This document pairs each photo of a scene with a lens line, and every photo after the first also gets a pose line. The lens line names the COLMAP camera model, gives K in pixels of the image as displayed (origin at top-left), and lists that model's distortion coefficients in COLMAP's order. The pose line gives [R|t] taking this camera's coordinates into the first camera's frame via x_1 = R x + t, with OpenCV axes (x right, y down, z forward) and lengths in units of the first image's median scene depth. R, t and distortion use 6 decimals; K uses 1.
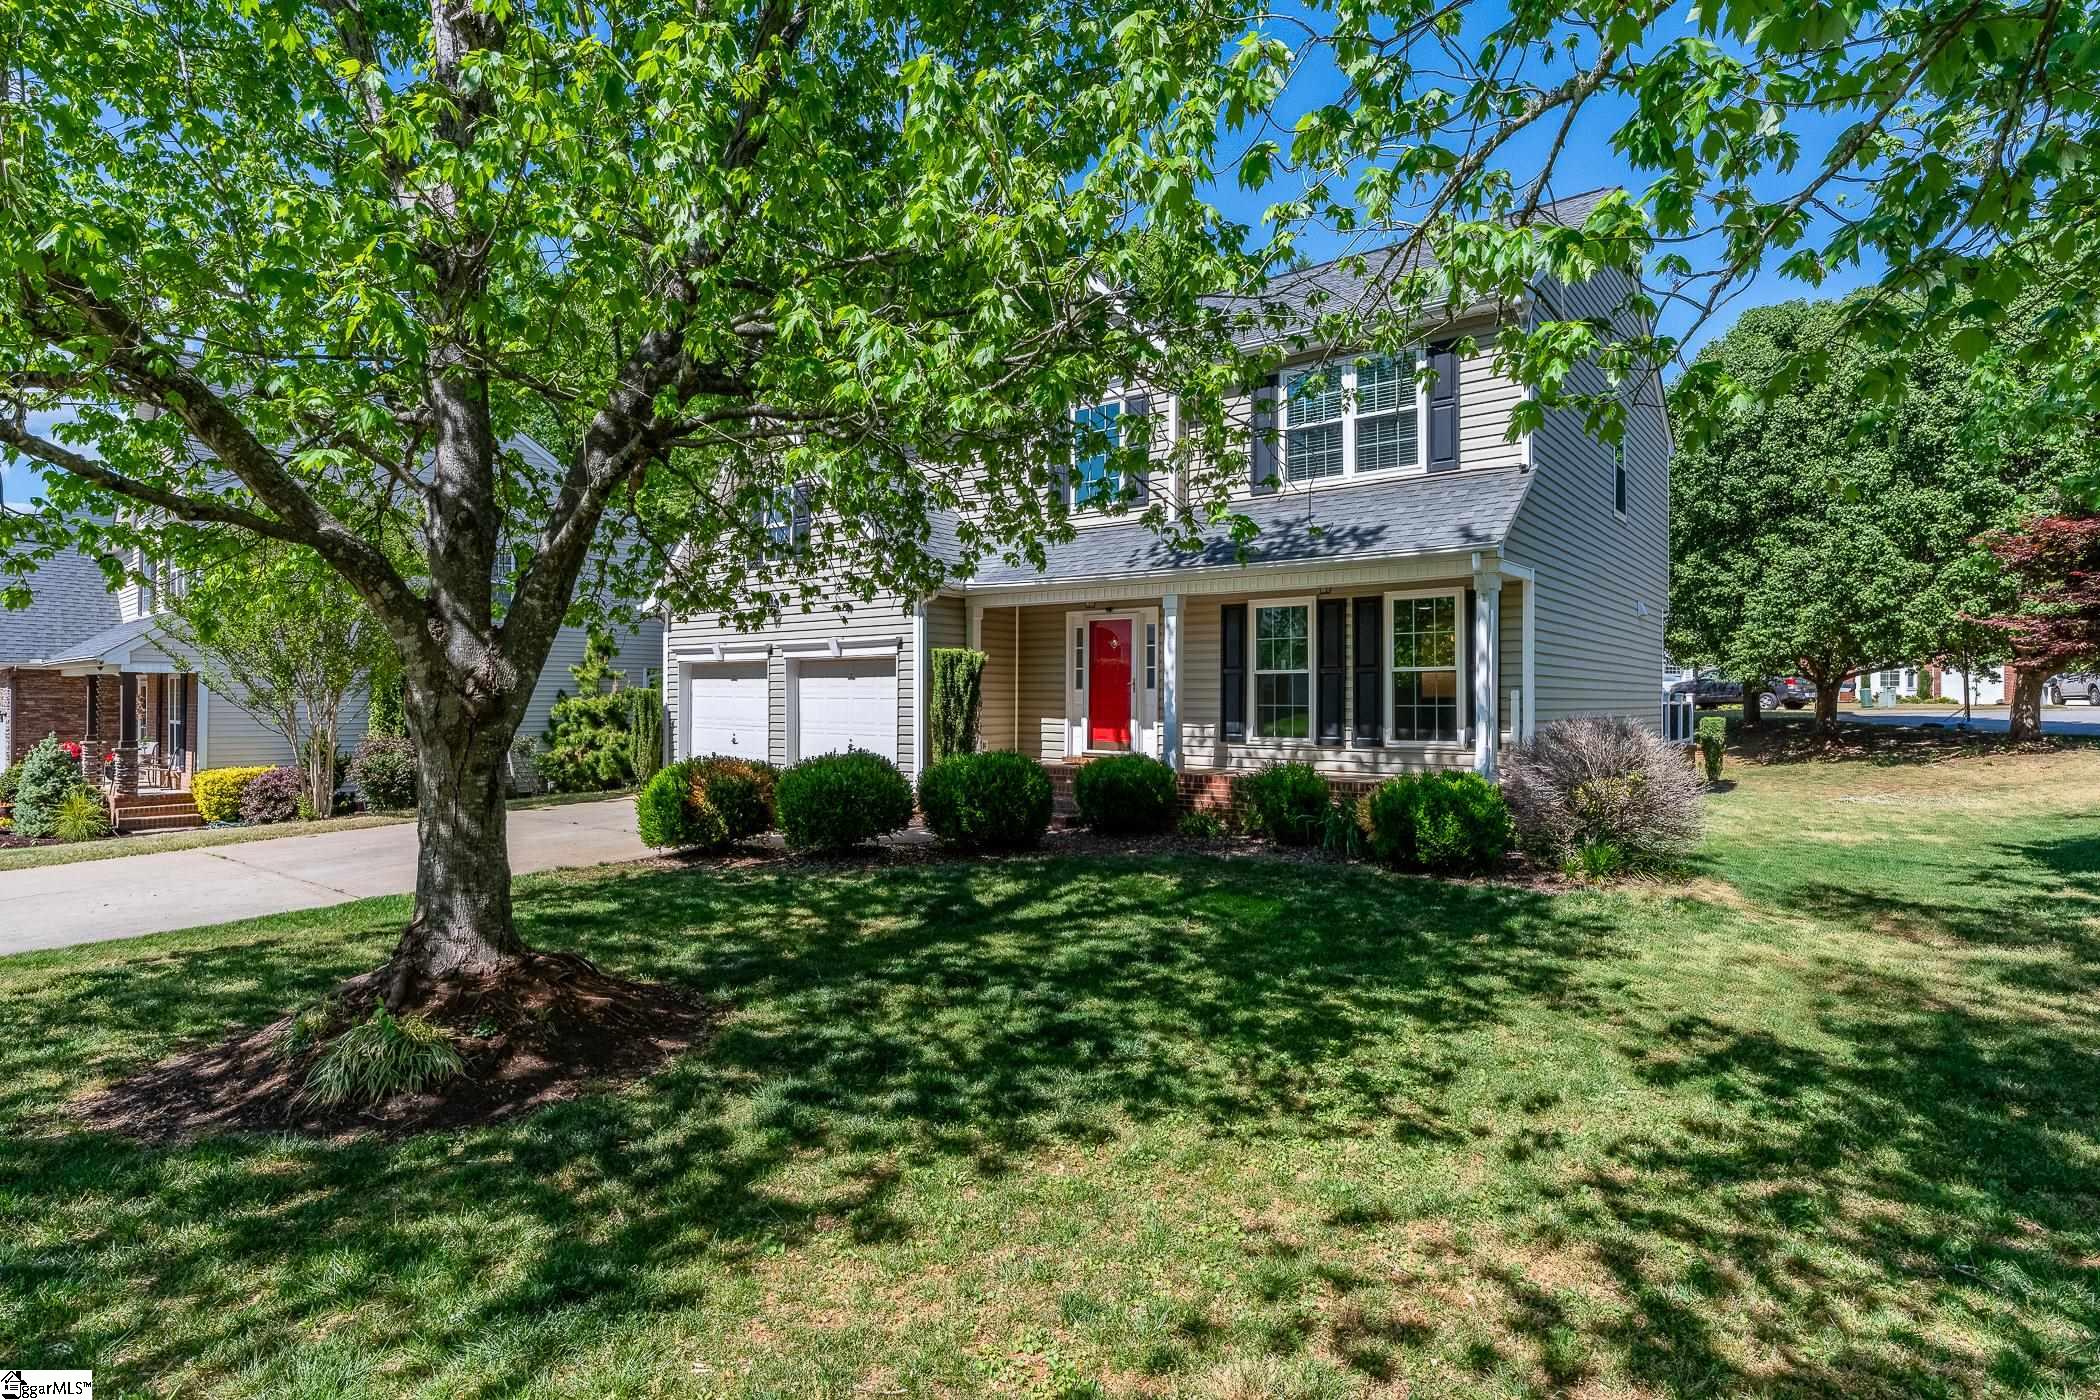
lens RADIAL K [[1093.1, 0, 1052.1], [0, 1093.1, 697.7], [0, 0, 1]] dist [-0.000455, 0.000247]
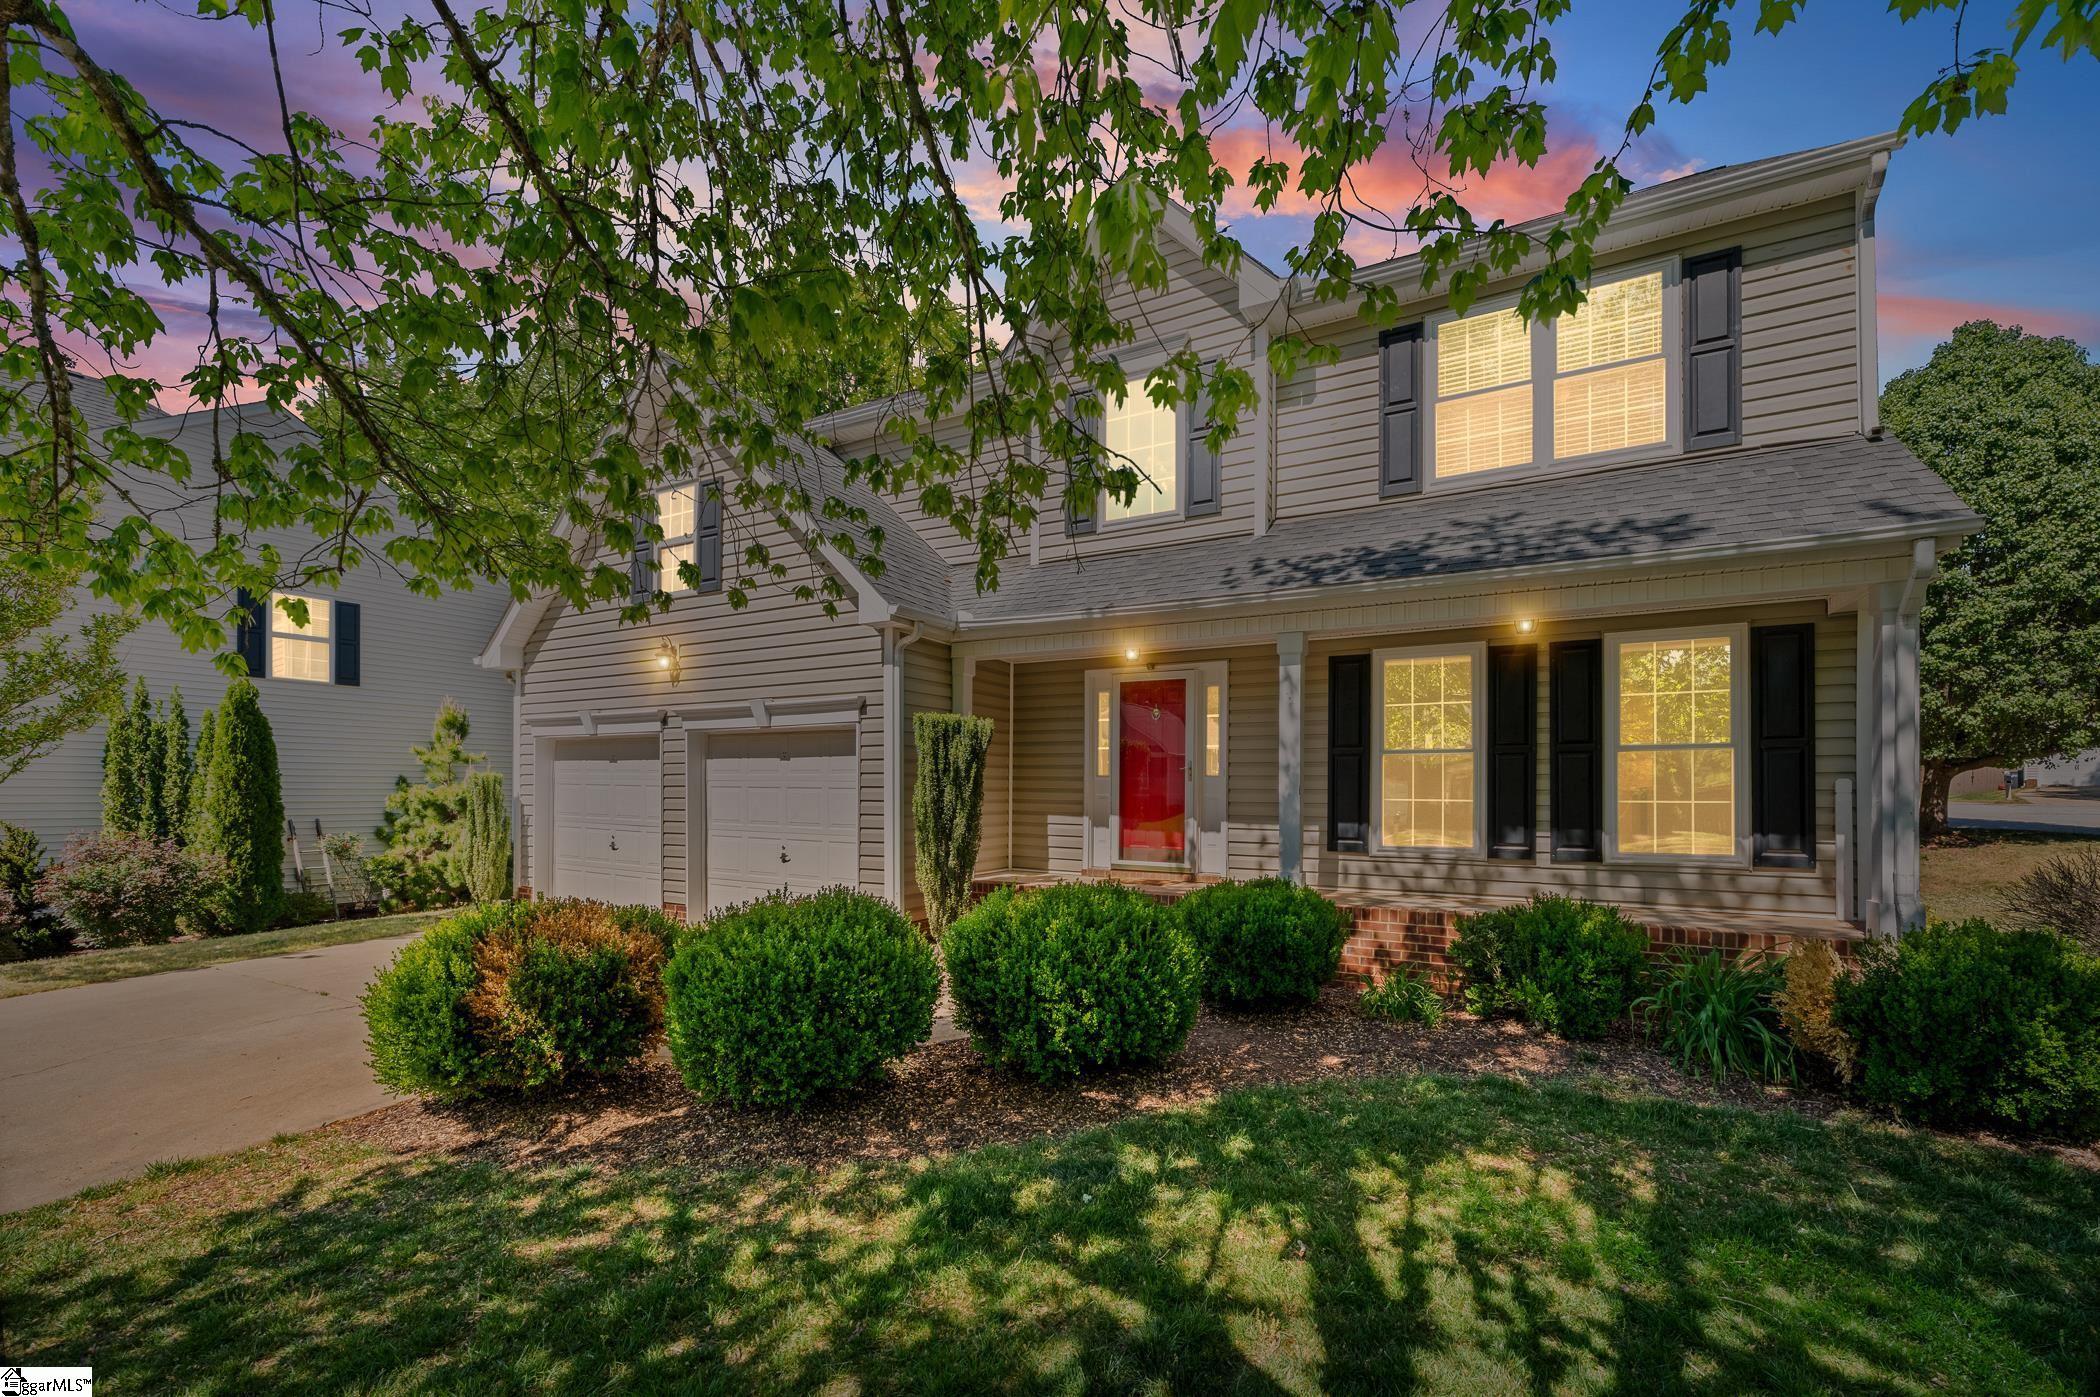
lens RADIAL K [[863.6, 0, 1006.8], [0, 863.6, 790.0], [0, 0, 1]] dist [0.002827, 0.000141]
pose [[0.993136, 0.004141, 0.116888, -0.109695], [-0.004274, 0.999990, 0.000888, 0.001288], [-0.116883, -0.001381, 0.993145, 0.446163]]
